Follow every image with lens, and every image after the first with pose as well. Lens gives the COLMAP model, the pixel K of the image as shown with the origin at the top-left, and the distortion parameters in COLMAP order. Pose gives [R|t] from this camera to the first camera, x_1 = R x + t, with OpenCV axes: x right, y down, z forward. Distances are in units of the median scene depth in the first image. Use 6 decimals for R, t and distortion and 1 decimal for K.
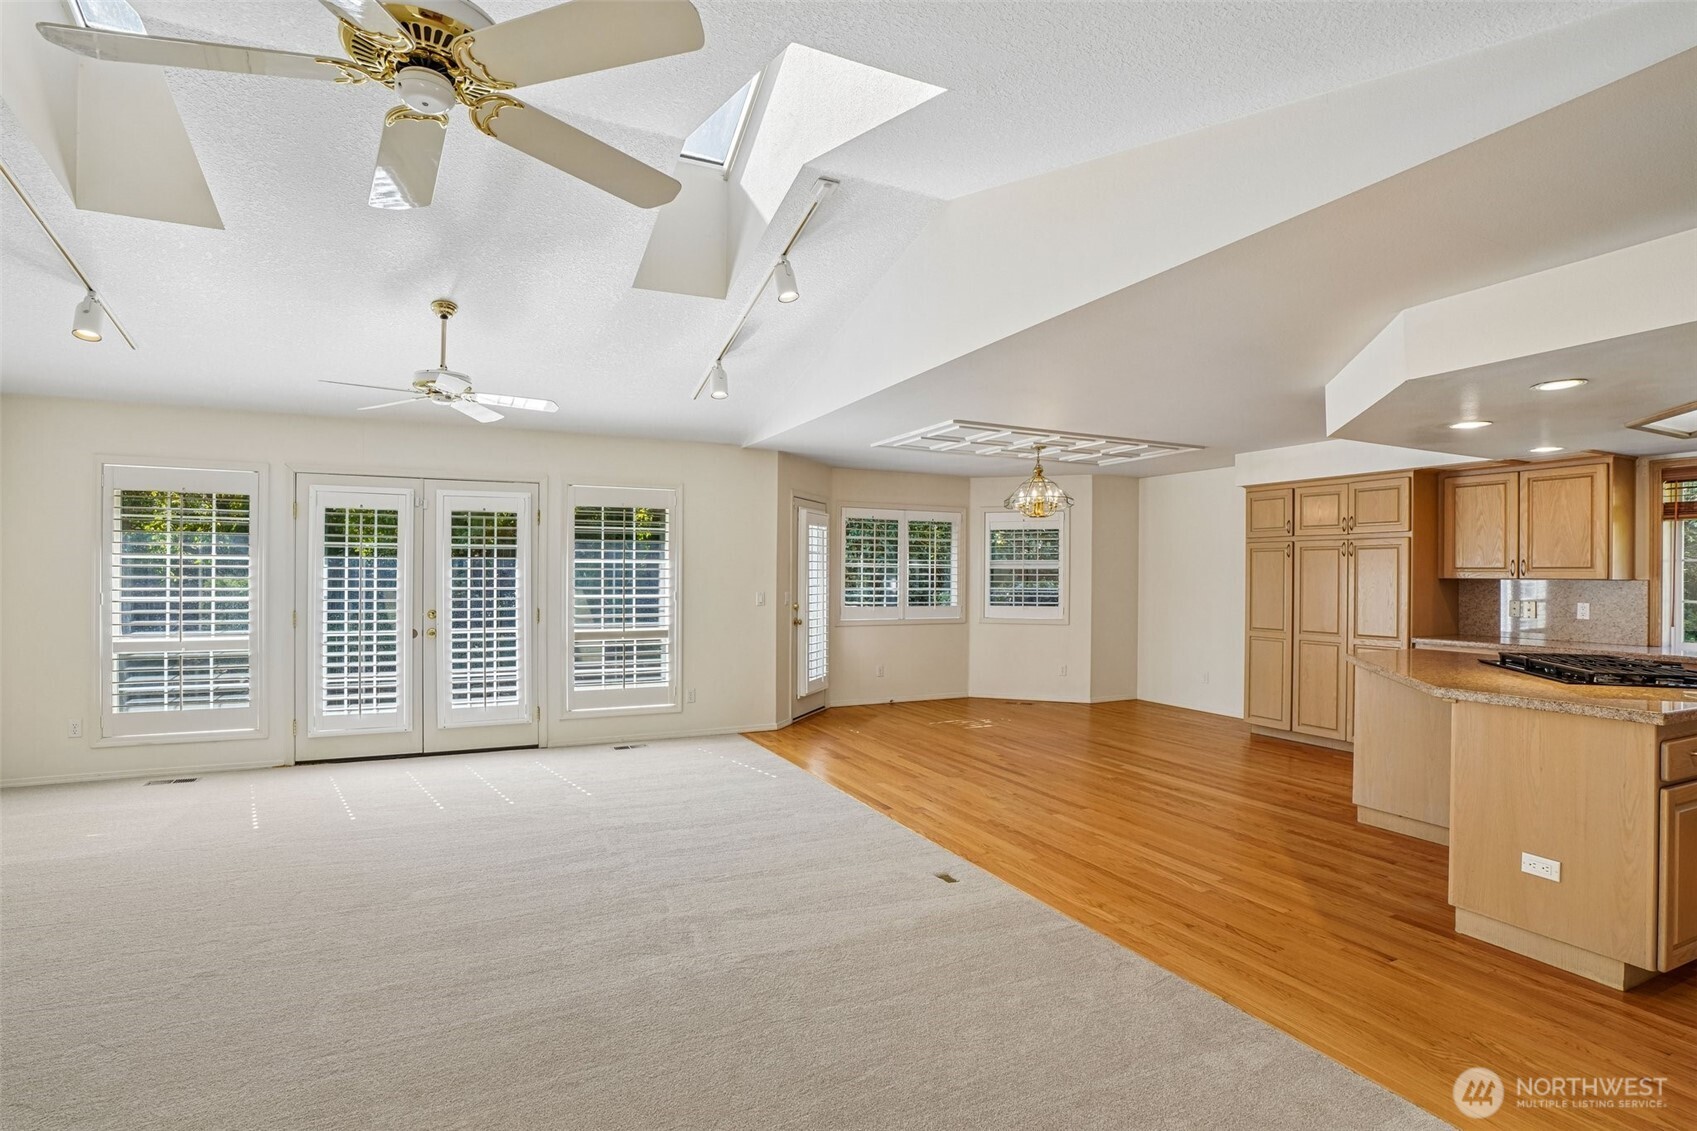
lens RADIAL K [[856.6, 0, 844.5], [0, 856.6, 554.1], [0, 0, 1]] dist [0.022662, 0.001888]
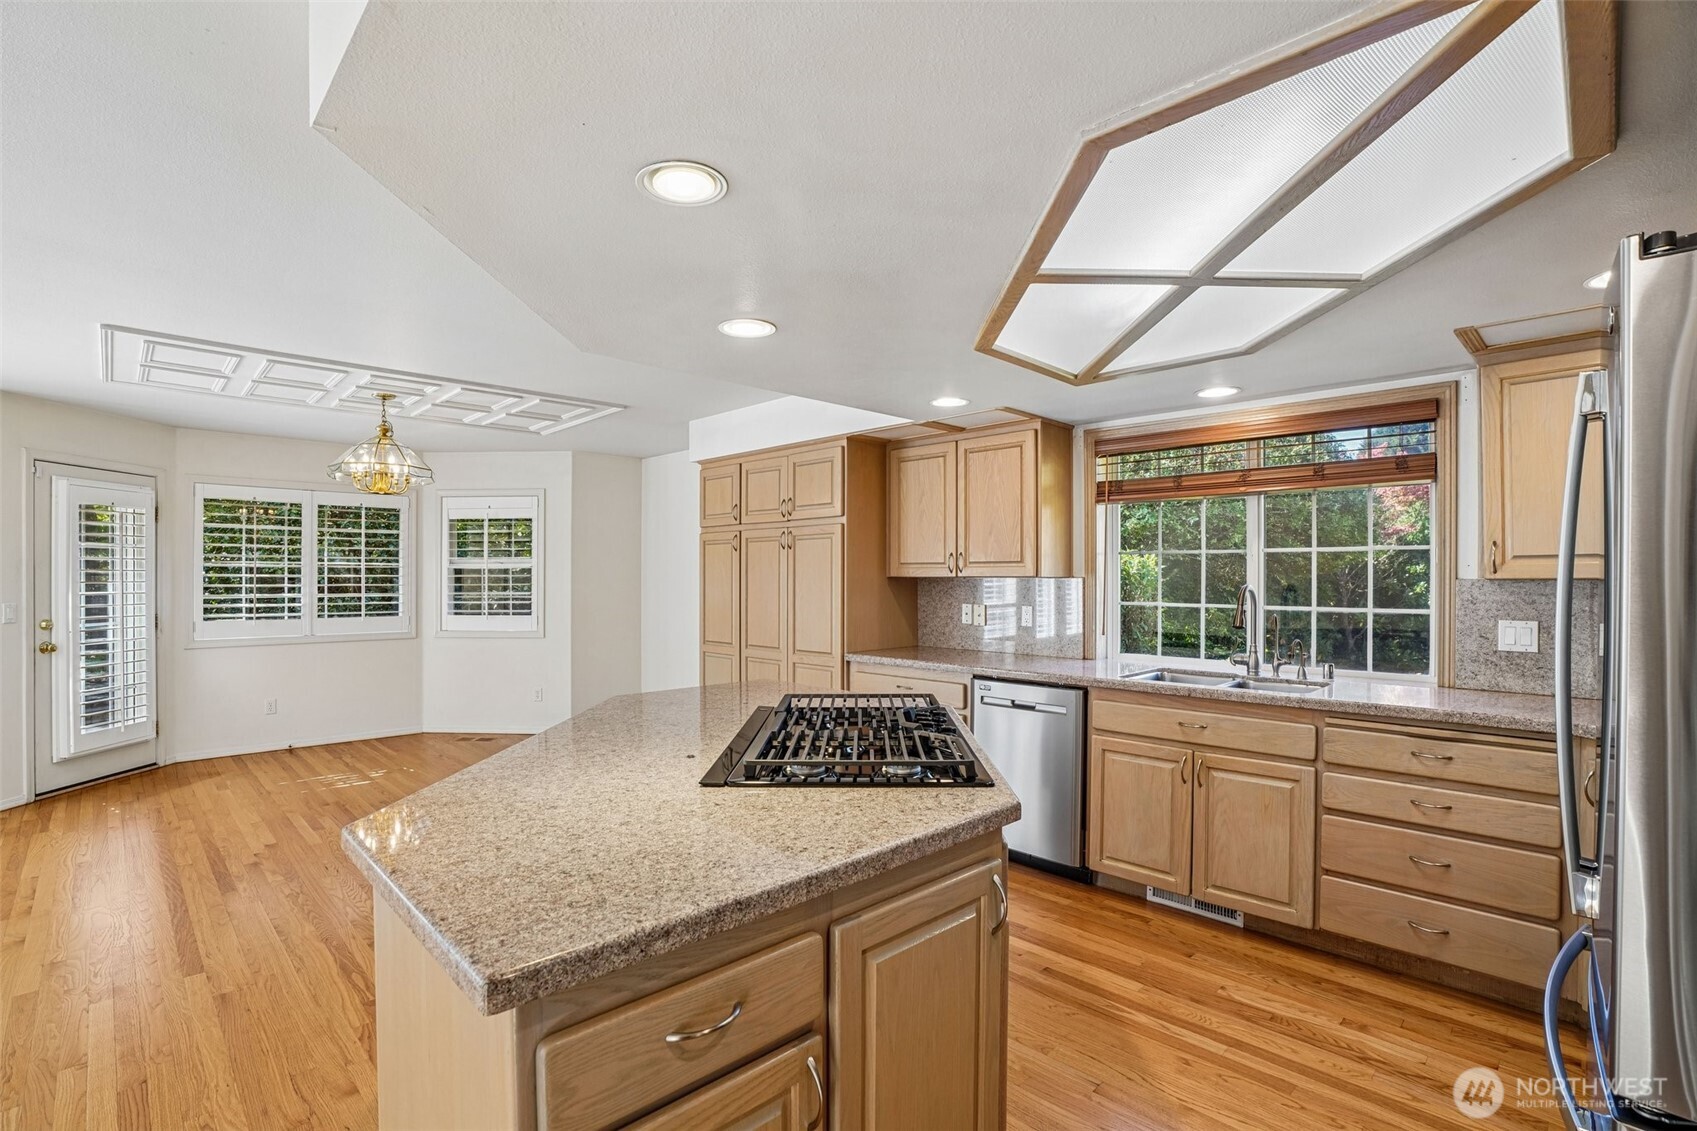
lens RADIAL K [[796.7, 0, 809.3], [0, 796.7, 575.0], [0, 0, 1]] dist [-0.007241, 0.003068]
pose [[0.970900, -0.004287, 0.239447, 0.416366], [-0.000975, 0.999761, 0.021850, 0.009583], [-0.239484, -0.021448, 0.970663, 0.289283]]
